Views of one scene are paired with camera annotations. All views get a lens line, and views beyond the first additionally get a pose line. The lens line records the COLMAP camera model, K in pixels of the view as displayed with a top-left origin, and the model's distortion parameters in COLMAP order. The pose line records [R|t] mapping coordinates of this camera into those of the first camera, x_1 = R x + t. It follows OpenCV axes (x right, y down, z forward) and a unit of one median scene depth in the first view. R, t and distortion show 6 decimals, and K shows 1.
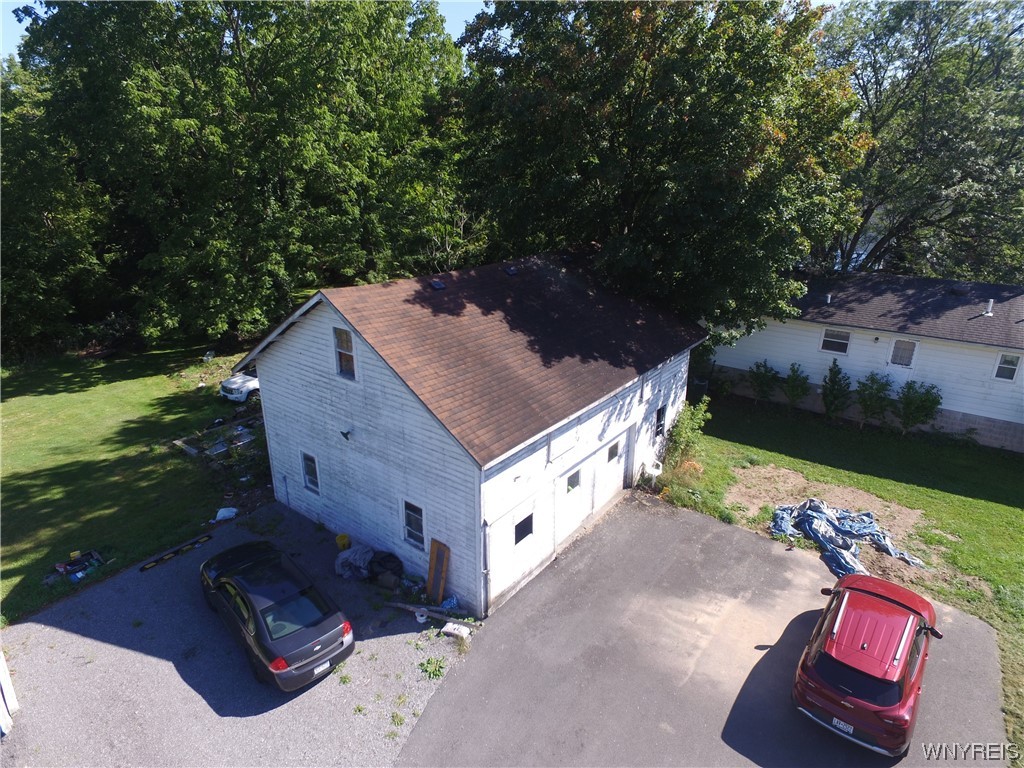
lens RADIAL K [[579.8, 0, 512.0], [0, 579.8, 384.0], [0, 0, 1]] dist [-0.015756, 0.015089]
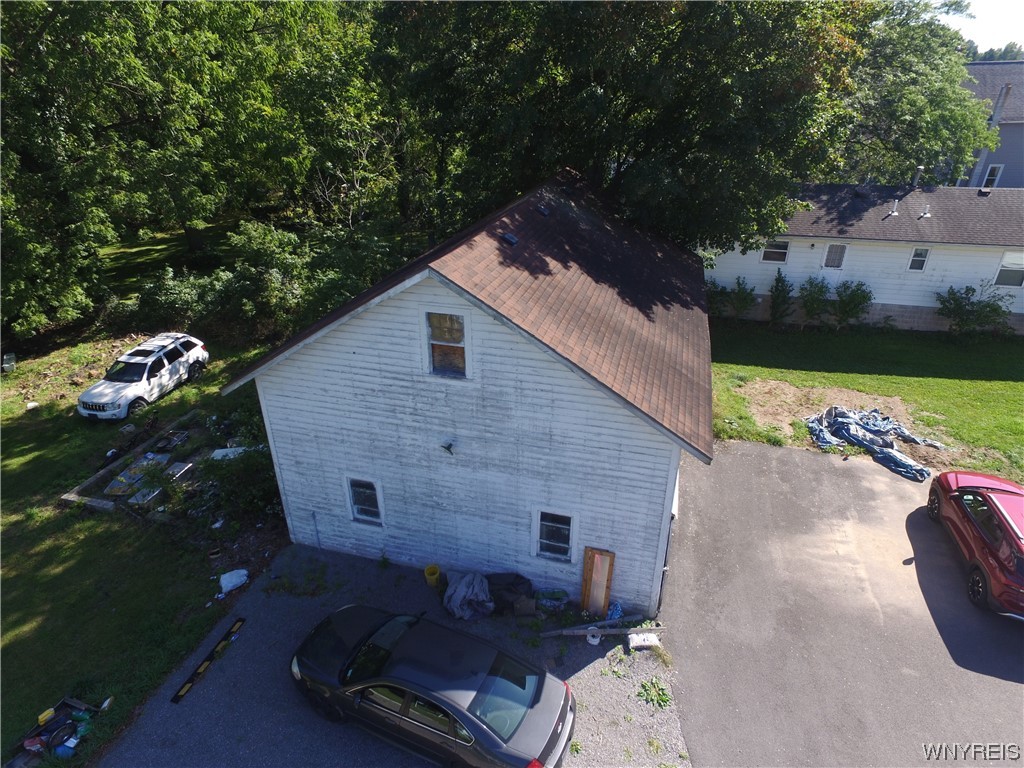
lens RADIAL K [[579.8, 0, 512.0], [0, 579.8, 384.0], [0, 0, 1]] dist [-0.015756, 0.015089]
pose [[0.926790, -0.181972, 0.328551, -0.409936], [0.139039, 0.978868, 0.149952, -0.091983], [-0.348895, -0.093292, 0.932507, 0.241296]]
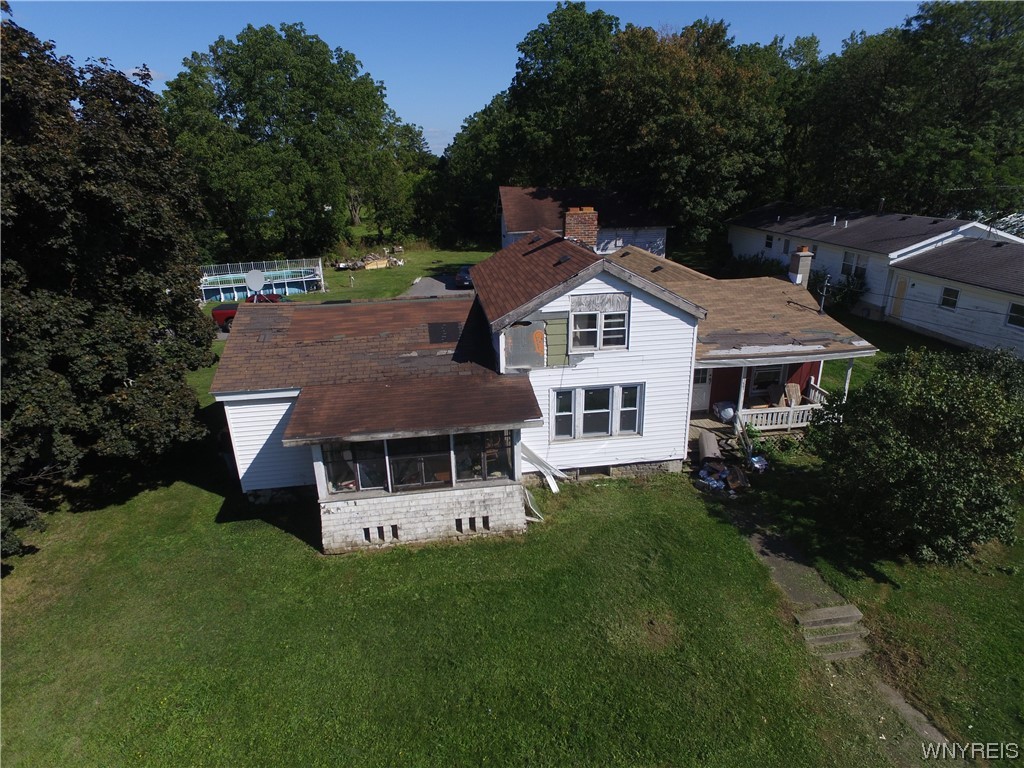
lens RADIAL K [[579.8, 0, 512.0], [0, 579.8, 384.0], [0, 0, 1]] dist [-0.015756, 0.015089]
pose [[0.707729, 0.229007, -0.668338, 1.857547], [-0.217439, 0.970692, 0.102355, 0.497972], [0.672190, 0.072883, 0.736782, -1.143256]]
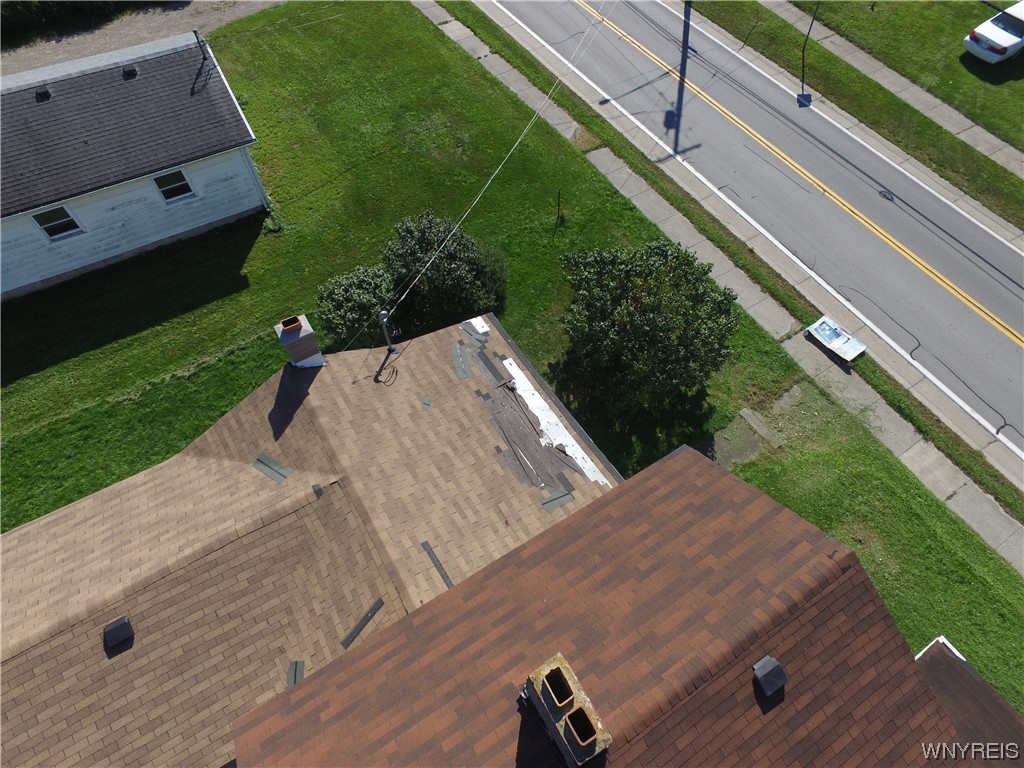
lens RADIAL K [[579.8, 0, 512.0], [0, 579.8, 384.0], [0, 0, 1]] dist [-0.015756, 0.015089]
pose [[0.356880, -0.769329, 0.529877, 1.077372], [0.325660, 0.634107, 0.701323, -0.135930], [-0.875547, -0.077728, 0.476840, -0.374461]]
